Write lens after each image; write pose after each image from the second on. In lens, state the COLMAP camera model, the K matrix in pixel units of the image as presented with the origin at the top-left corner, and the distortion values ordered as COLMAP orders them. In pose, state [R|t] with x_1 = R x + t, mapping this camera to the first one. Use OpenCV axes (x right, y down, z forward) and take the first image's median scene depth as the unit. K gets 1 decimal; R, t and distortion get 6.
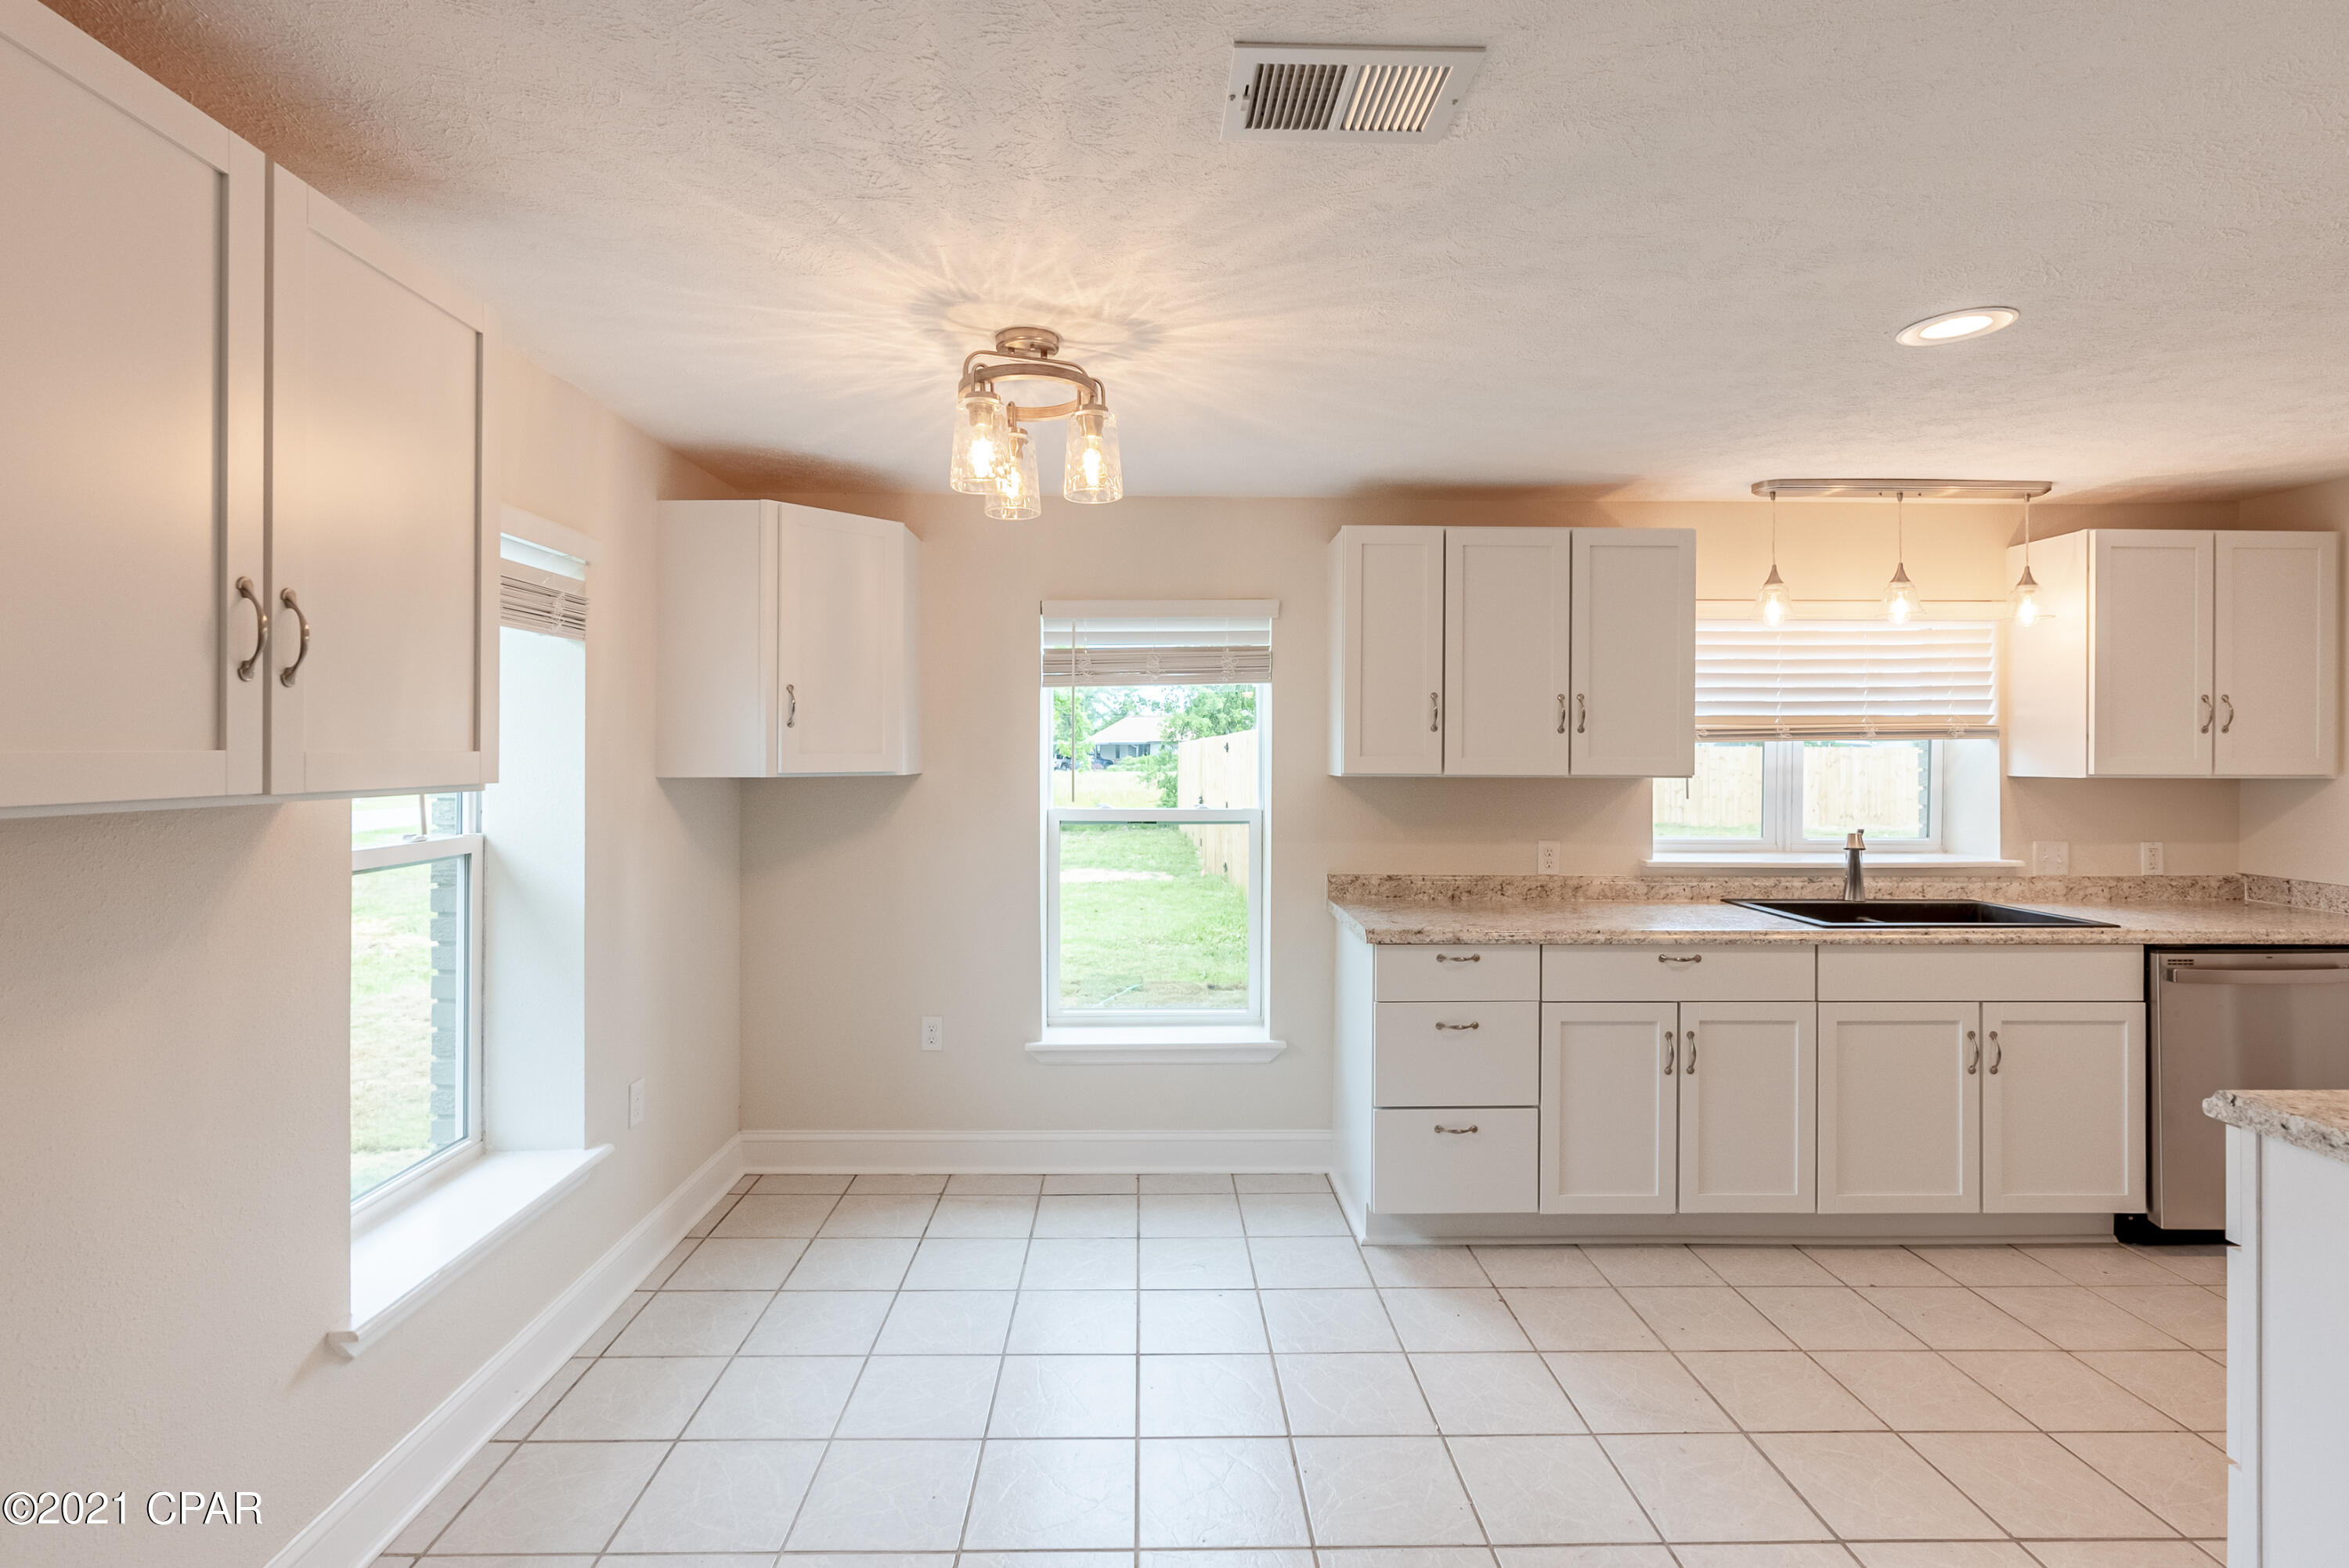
lens RADIAL K [[1090.3, 0, 1152.7], [0, 1090.3, 754.6], [0, 0, 1]] dist [-0.000111, 0.000517]
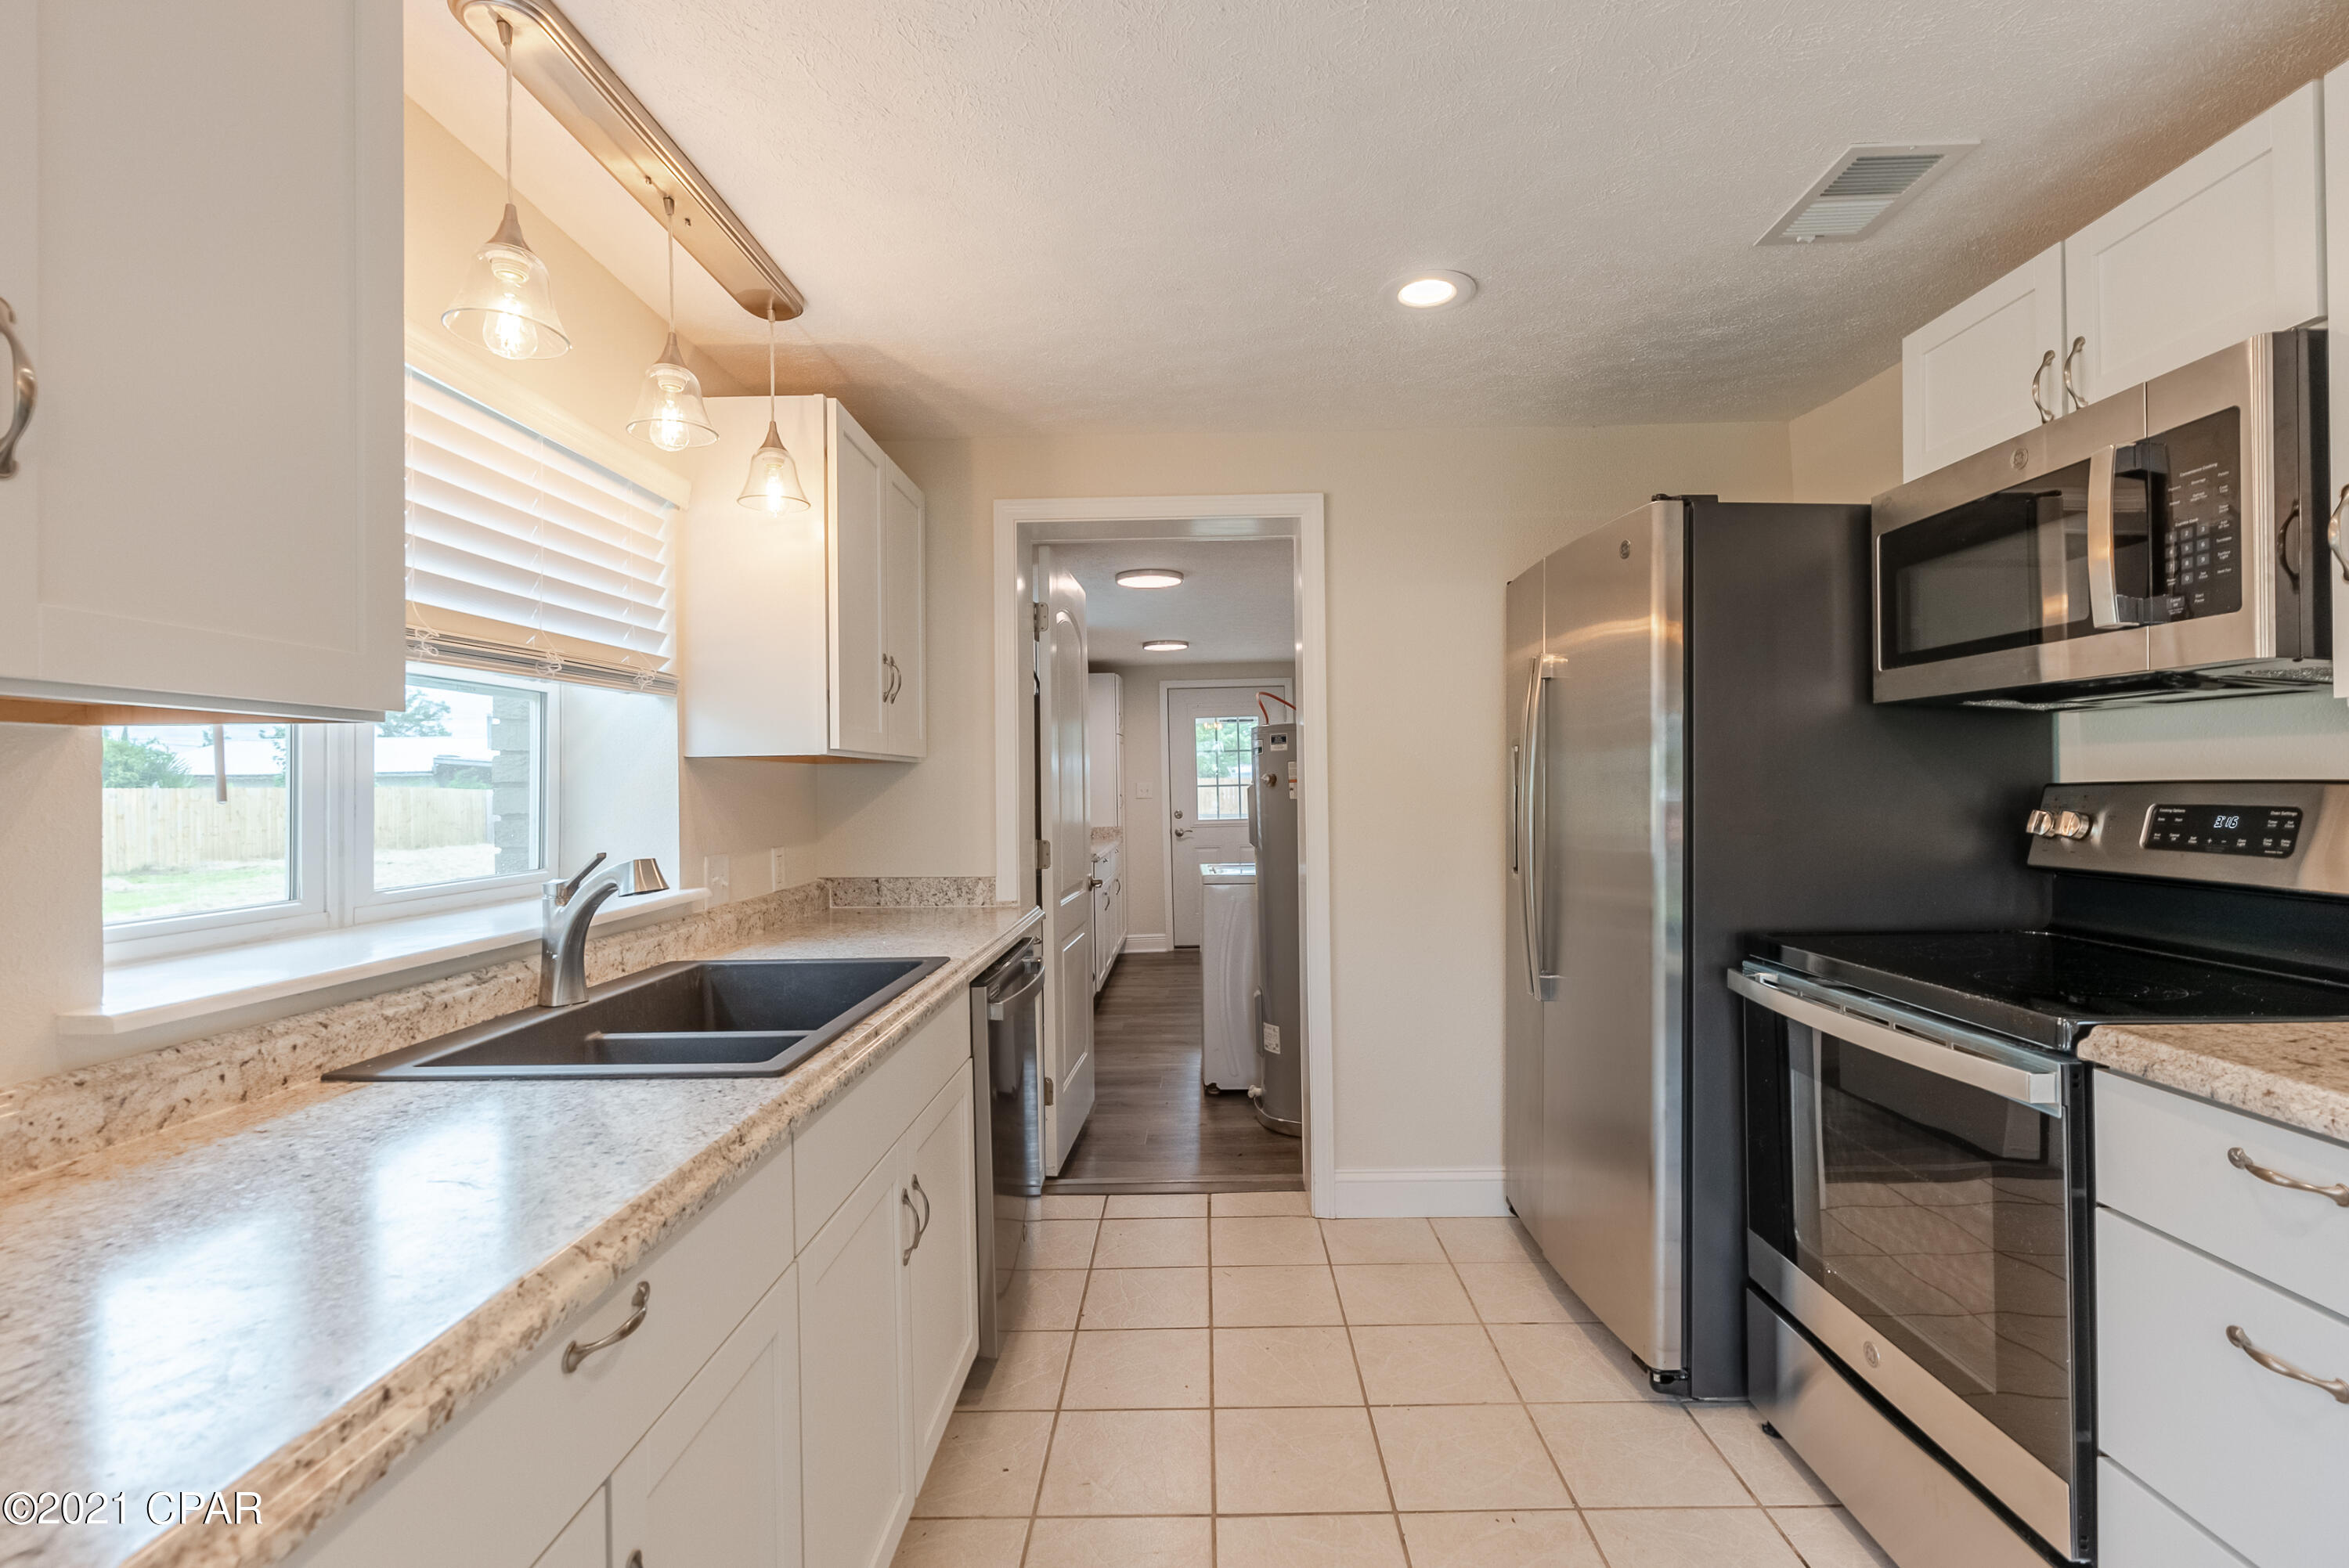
lens RADIAL K [[1067.7, 0, 1189.9], [0, 1067.7, 782.4], [0, 0, 1]] dist [-0.006662, 0.000869]
pose [[0.022555, -0.000067, 0.999746, 0.186199], [0.016608, 0.999862, -0.000307, 0.042708], [-0.999608, 0.016611, 0.022553, 0.746078]]
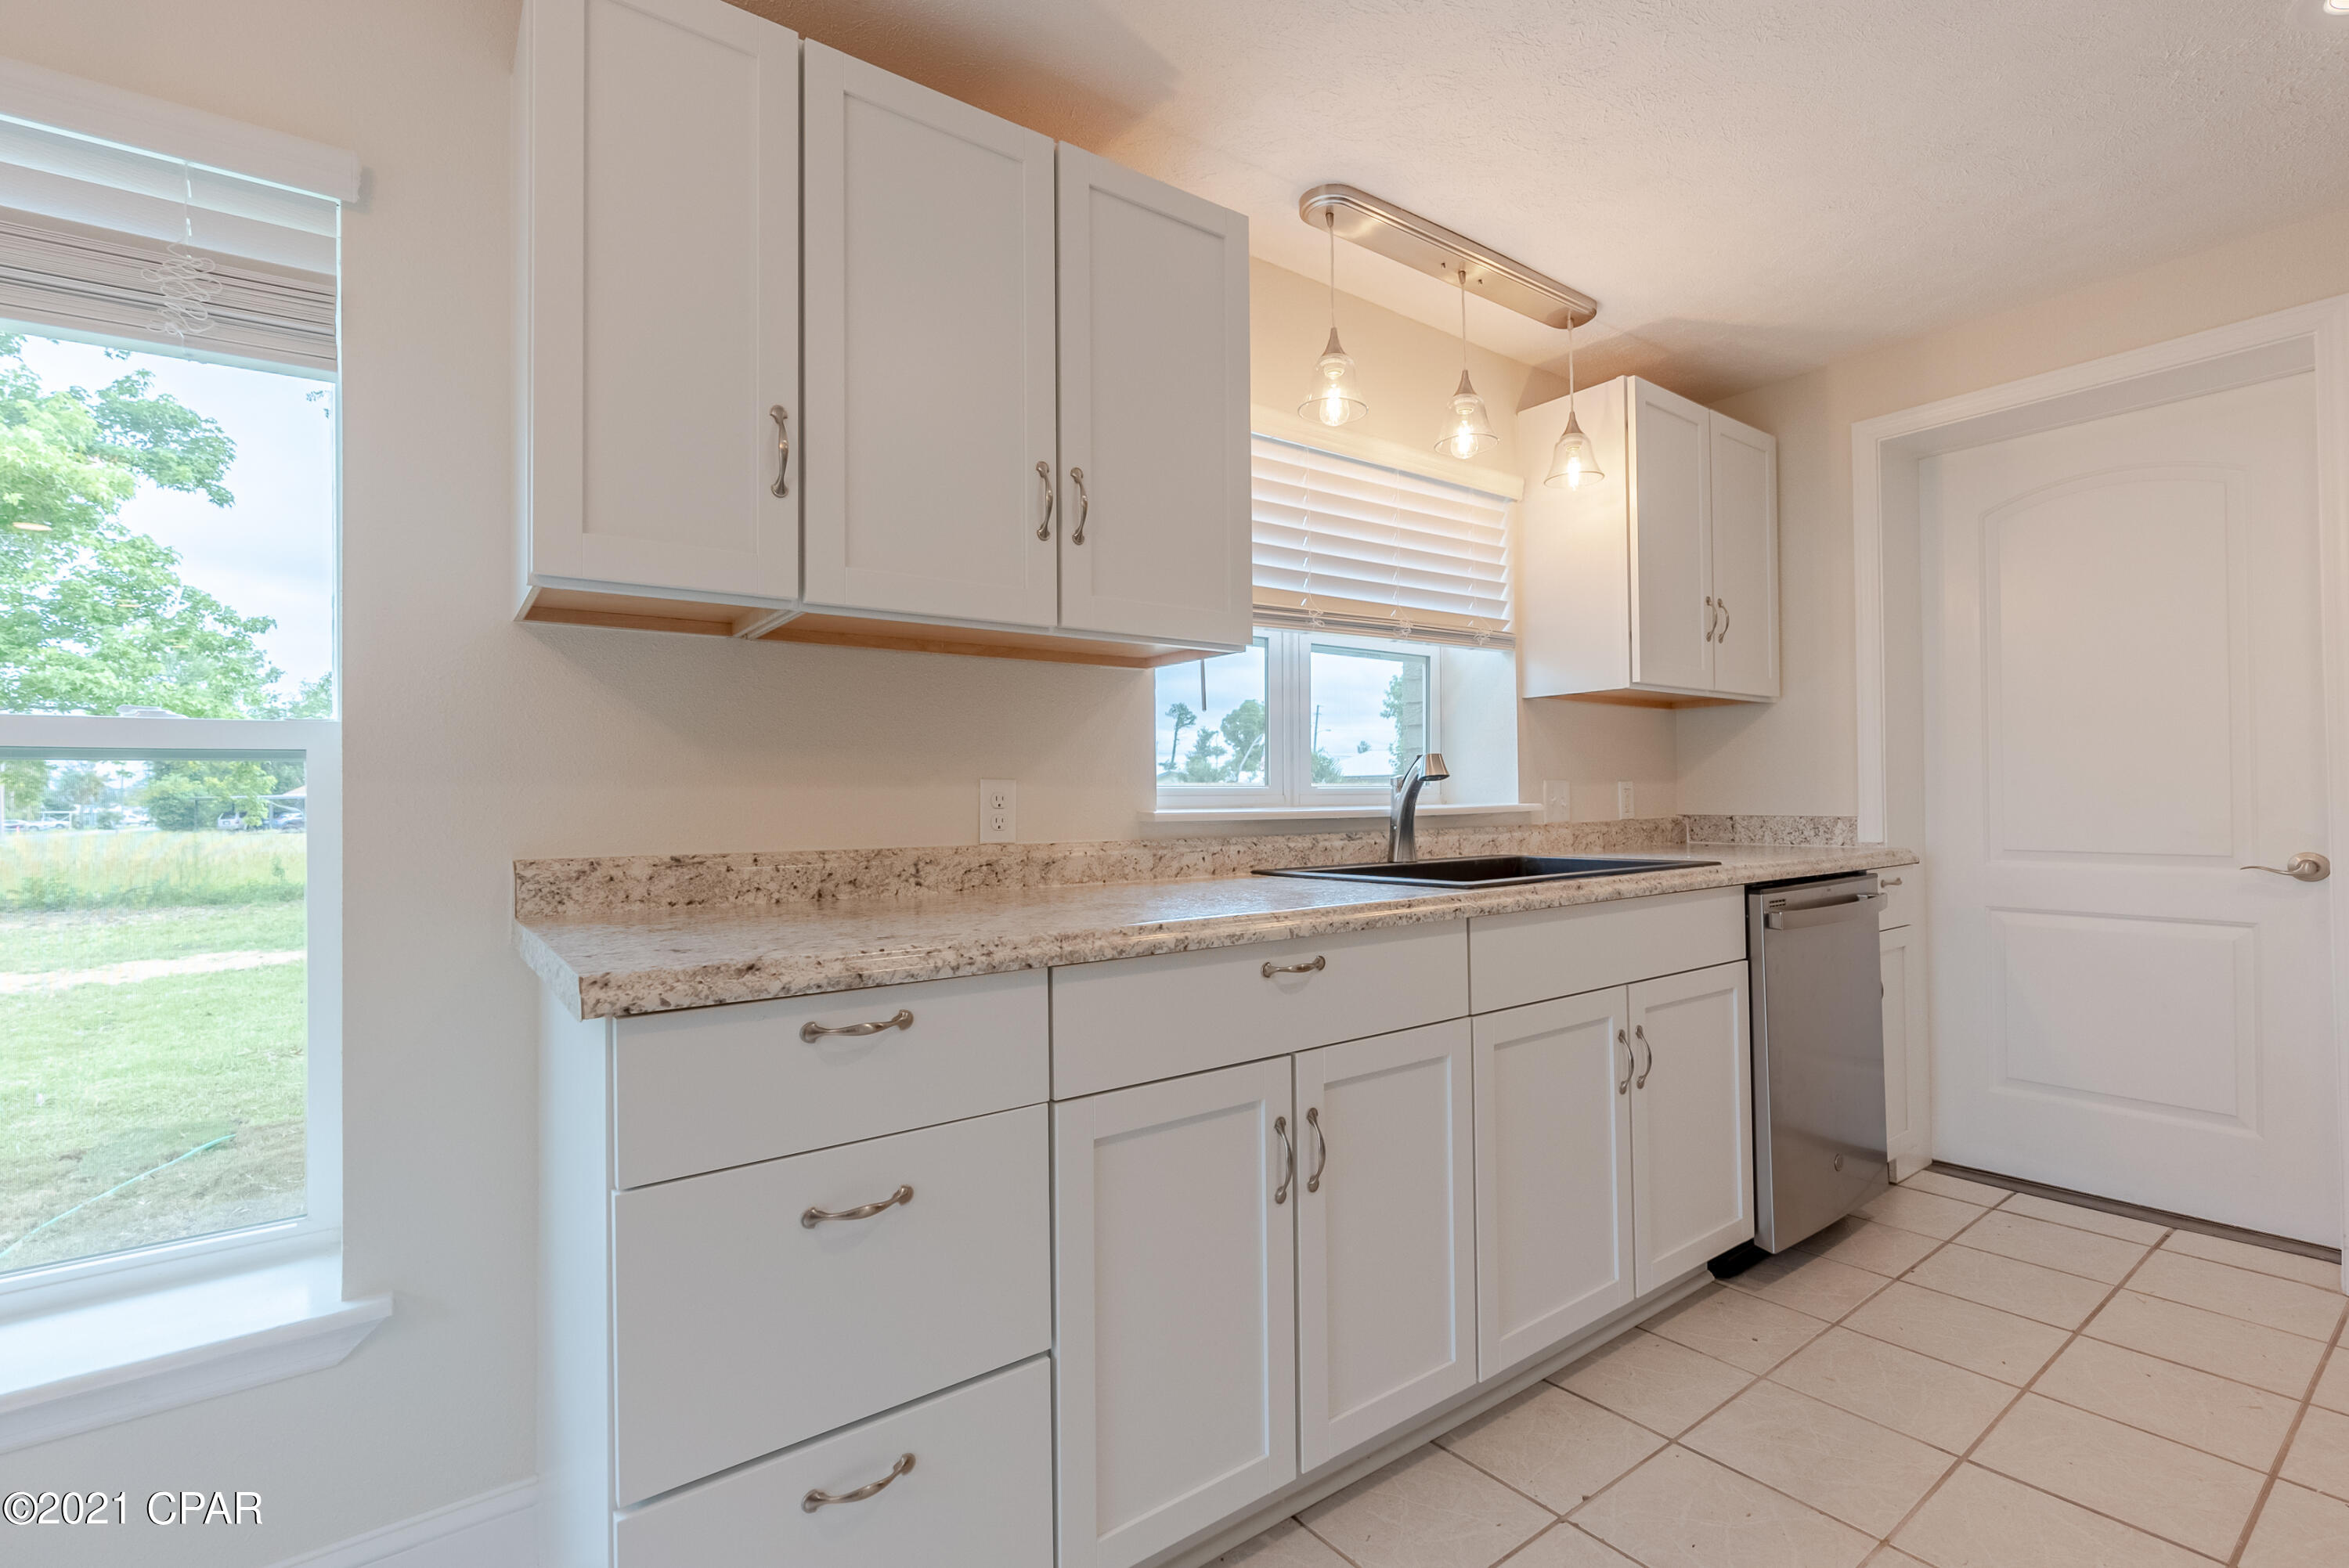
lens RADIAL K [[1068.5, 0, 1182.2], [0, 1068.5, 789.0], [0, 0, 1]] dist [-0.005527, 0.000095]
pose [[0.806301, -0.005713, 0.591478, 0.134735], [0.015746, 0.999806, -0.011809, 0.097934], [-0.591296, 0.018835, 0.806235, 0.561413]]
